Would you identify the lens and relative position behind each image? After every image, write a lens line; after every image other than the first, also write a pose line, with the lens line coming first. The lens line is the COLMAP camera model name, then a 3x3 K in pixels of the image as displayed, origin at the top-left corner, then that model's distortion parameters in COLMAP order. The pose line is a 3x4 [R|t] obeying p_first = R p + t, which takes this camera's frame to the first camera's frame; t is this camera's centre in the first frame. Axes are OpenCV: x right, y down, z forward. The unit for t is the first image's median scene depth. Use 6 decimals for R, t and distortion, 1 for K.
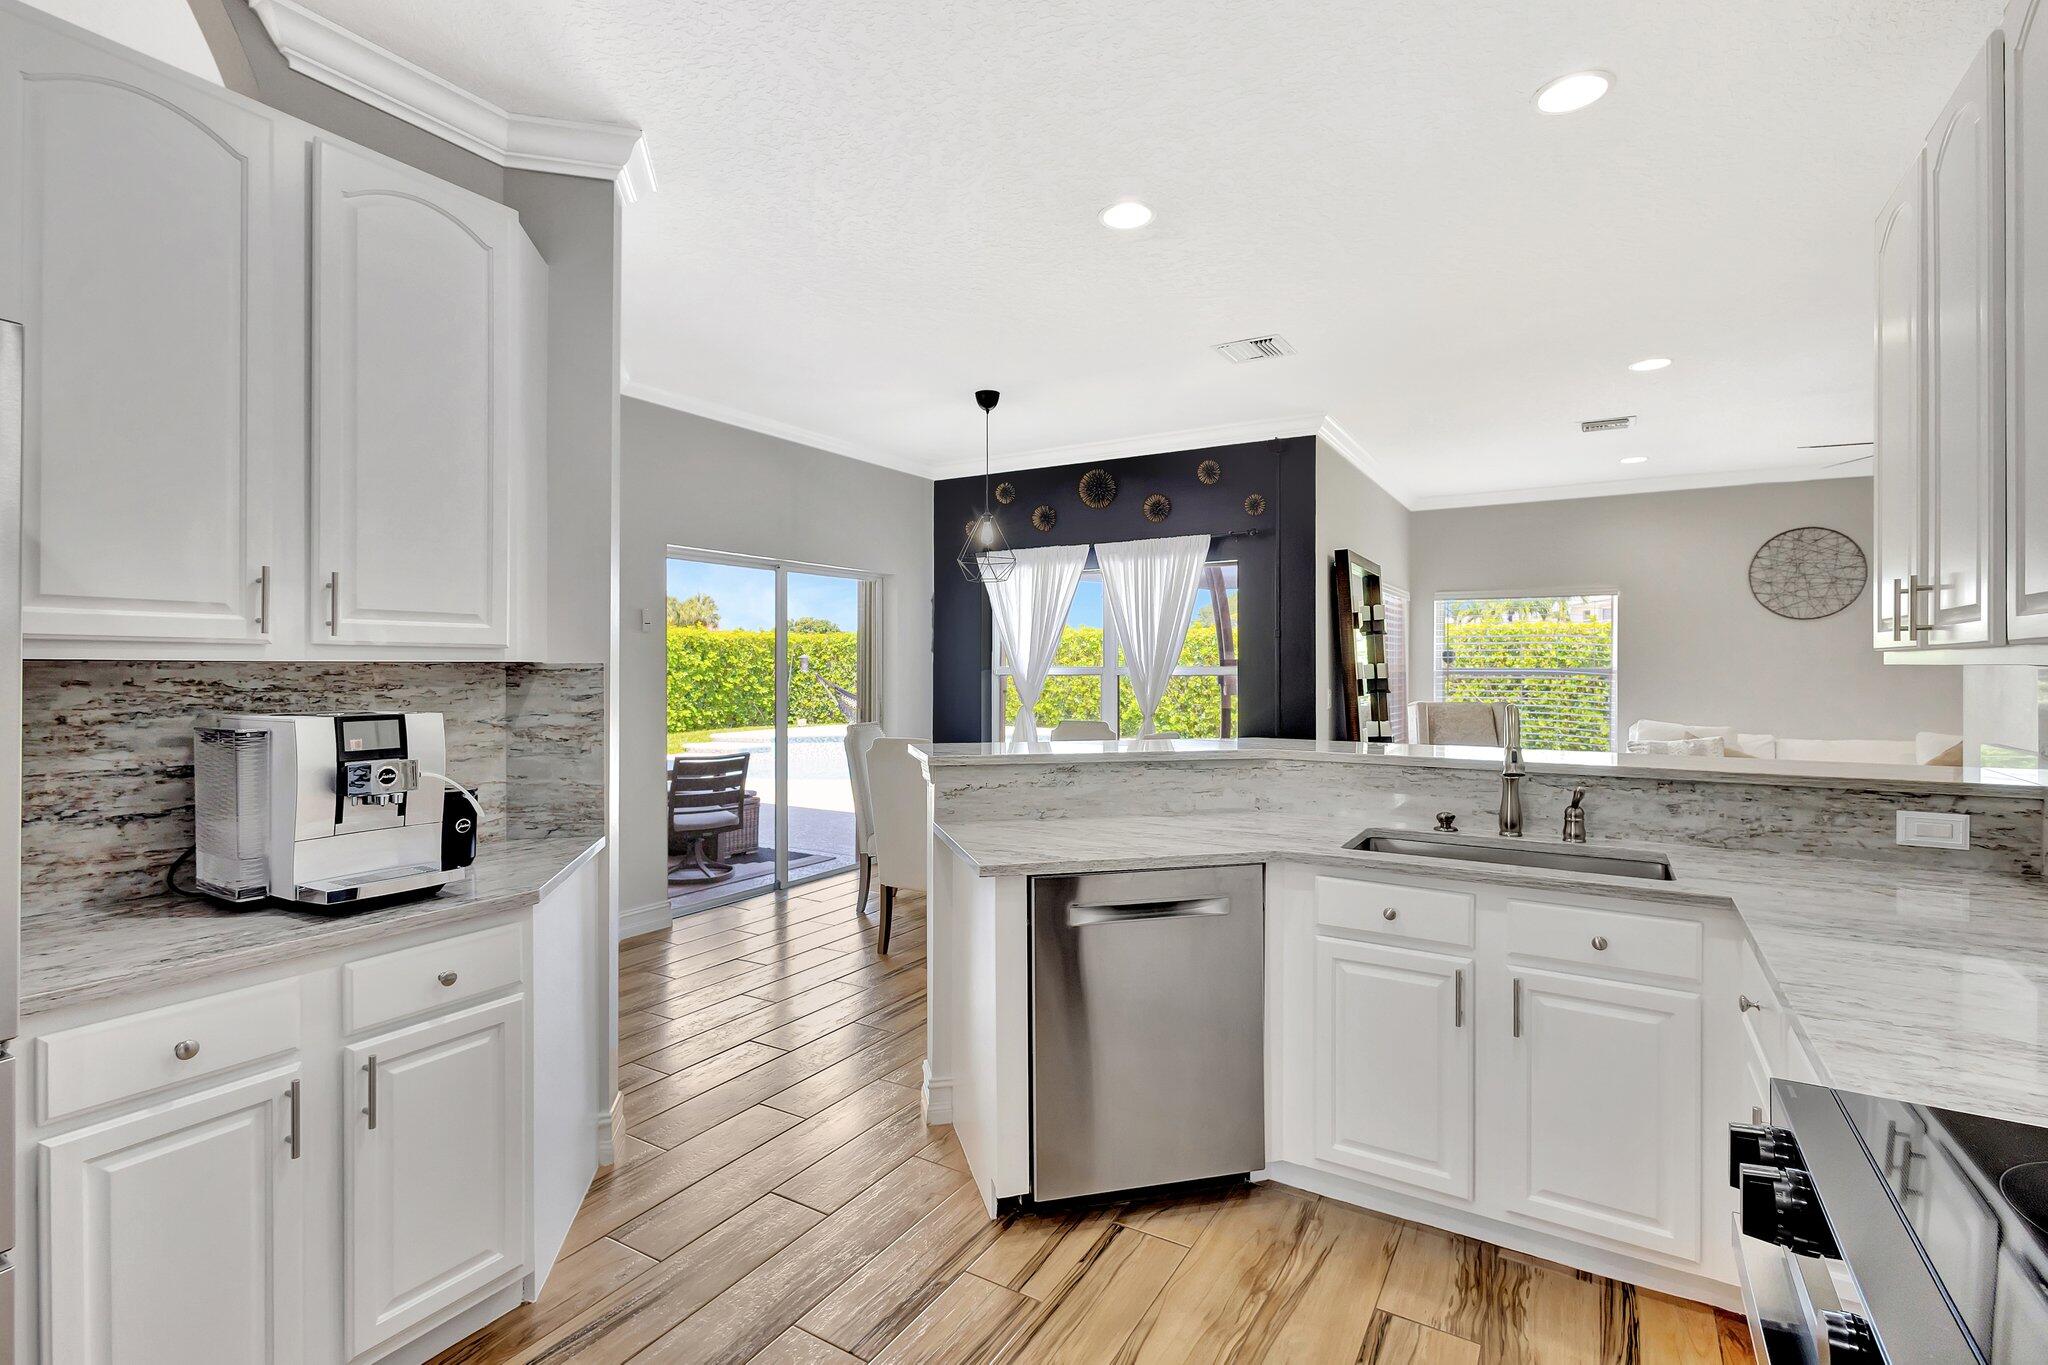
lens RADIAL K [[953.6, 0, 1021.9], [0, 953.6, 673.3], [0, 0, 1]] dist [0.012695, -0.004946]
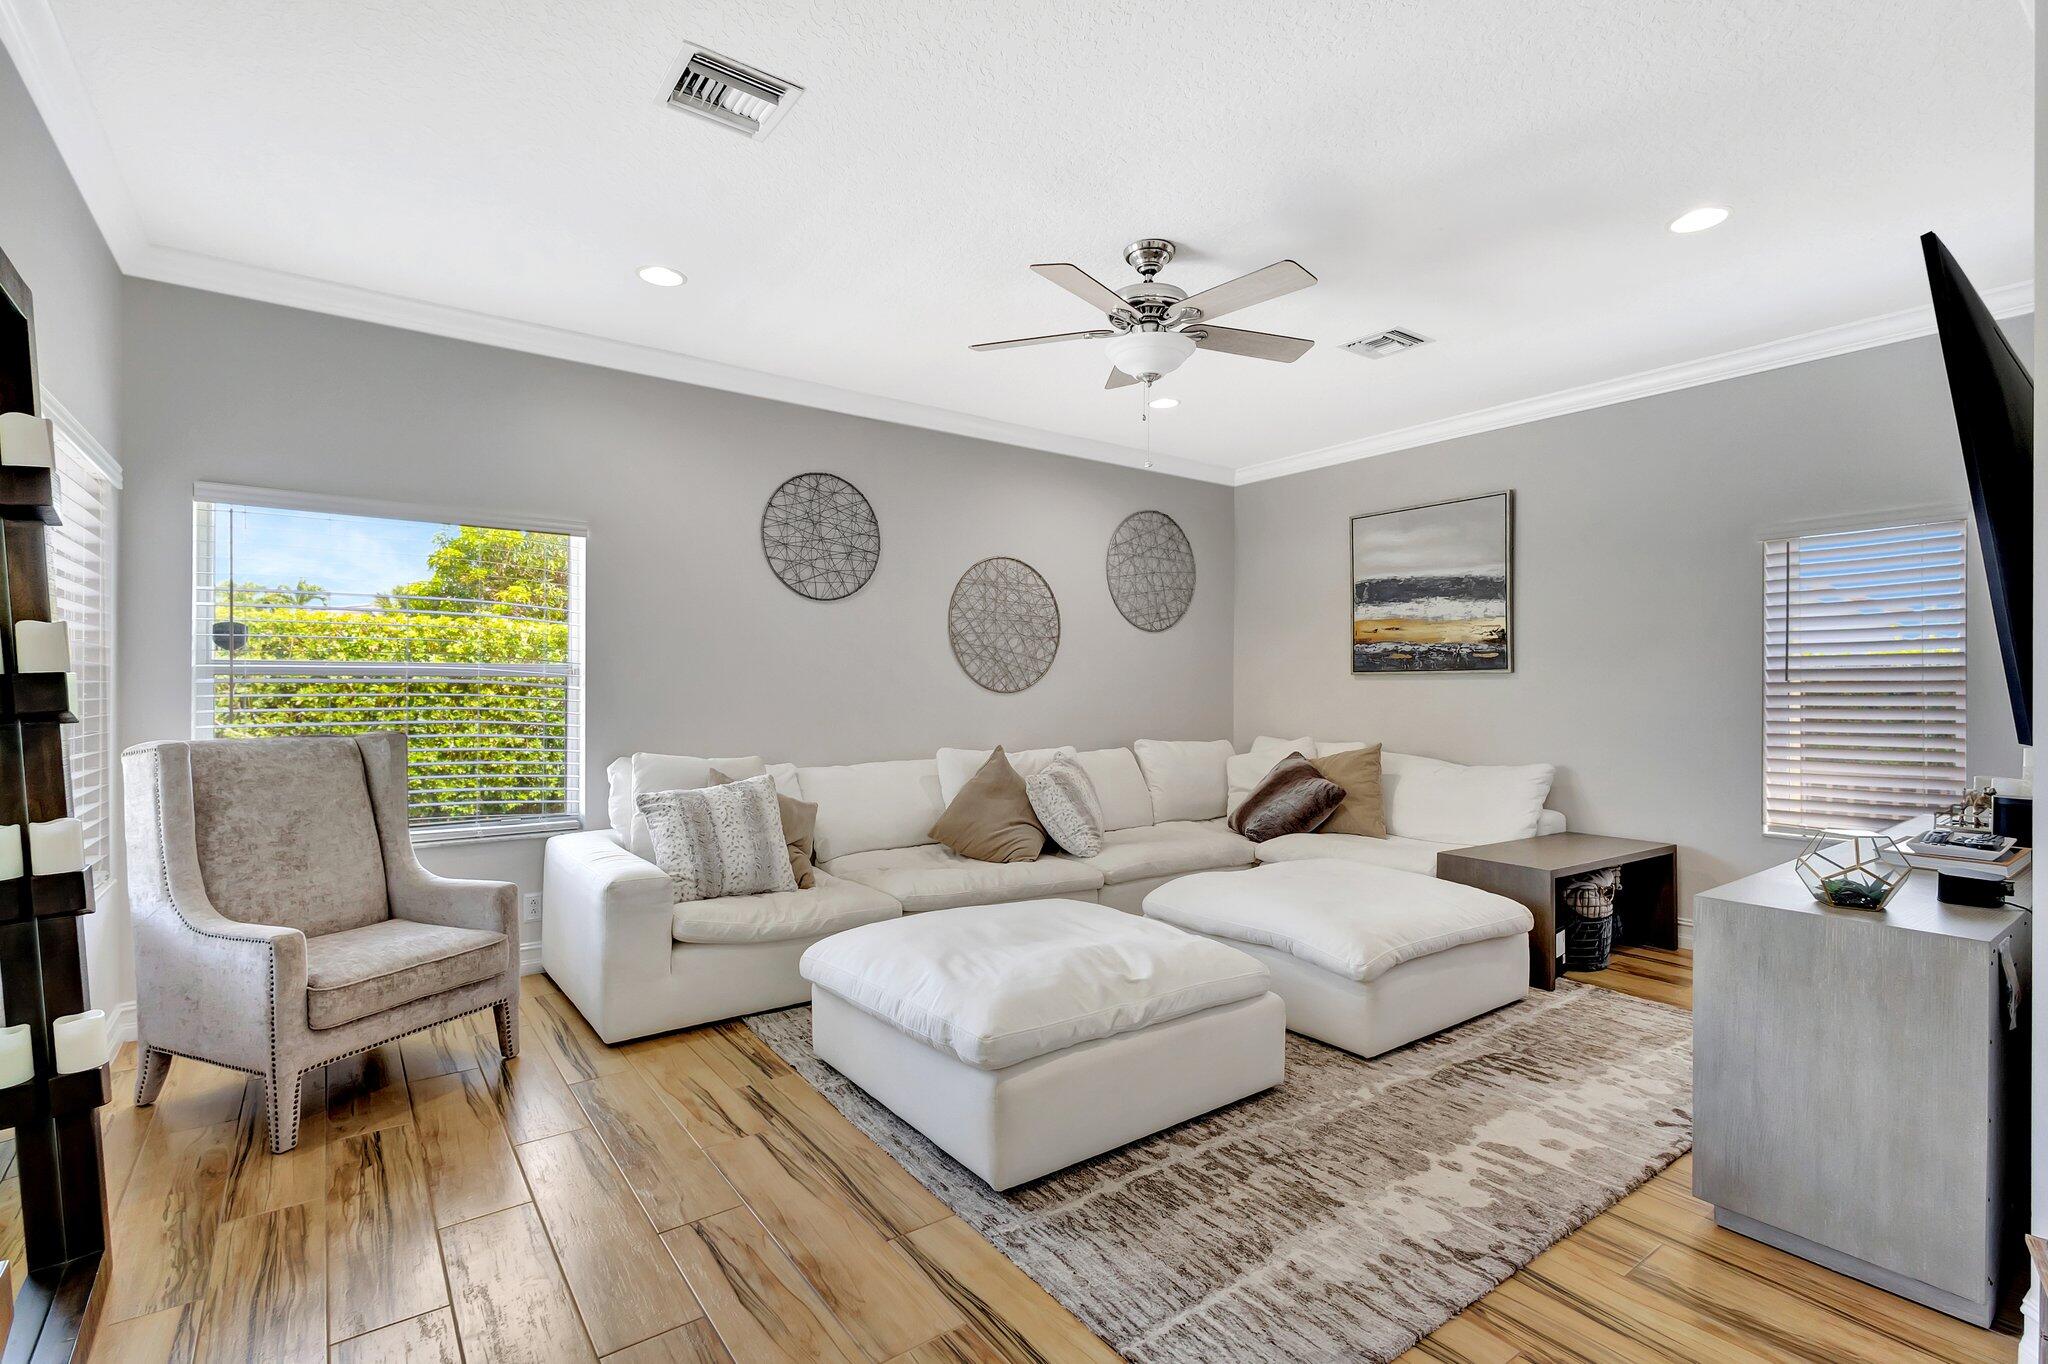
lens RADIAL K [[953.6, 0, 1029.8], [0, 953.6, 690.7], [0, 0, 1]] dist [0.012695, -0.004946]
pose [[0.391608, -0.006652, 0.920108, 0.694965], [0.004047, 0.999977, 0.005507, 0.028509], [-0.920123, 0.001567, 0.391626, 1.861892]]
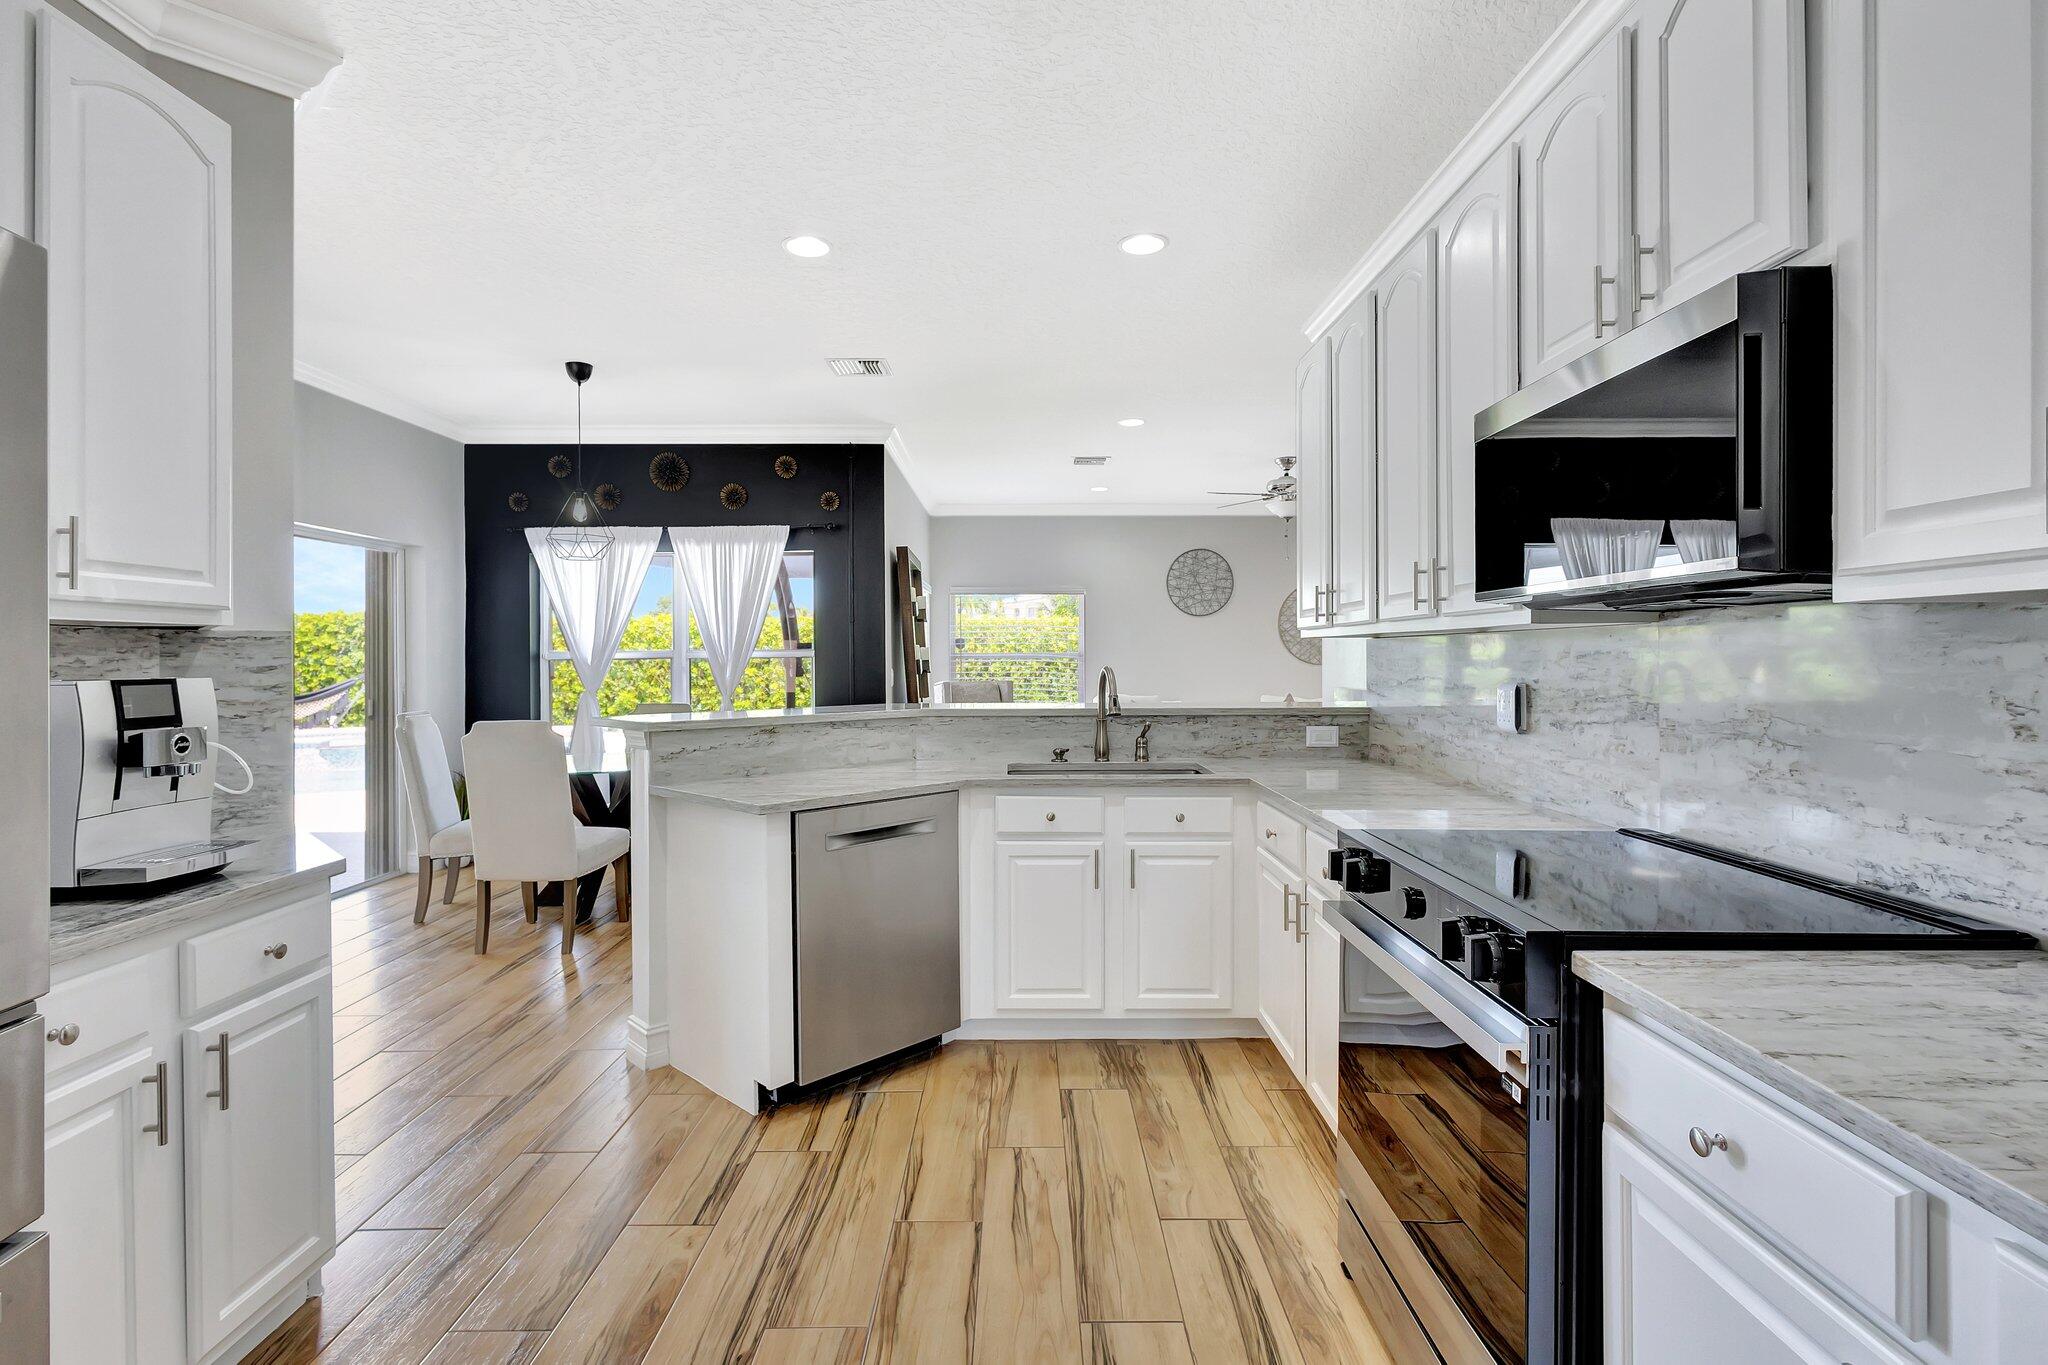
lens RADIAL K [[953.6, 0, 1035.5], [0, 953.6, 671.2], [0, 0, 1]] dist [0.012695, -0.004946]
pose [[0.853607, -0.012743, 0.520762, -0.320556], [0.009216, 0.999914, 0.009362, 0.026368], [-0.520836, -0.003192, 0.853651, -0.150342]]
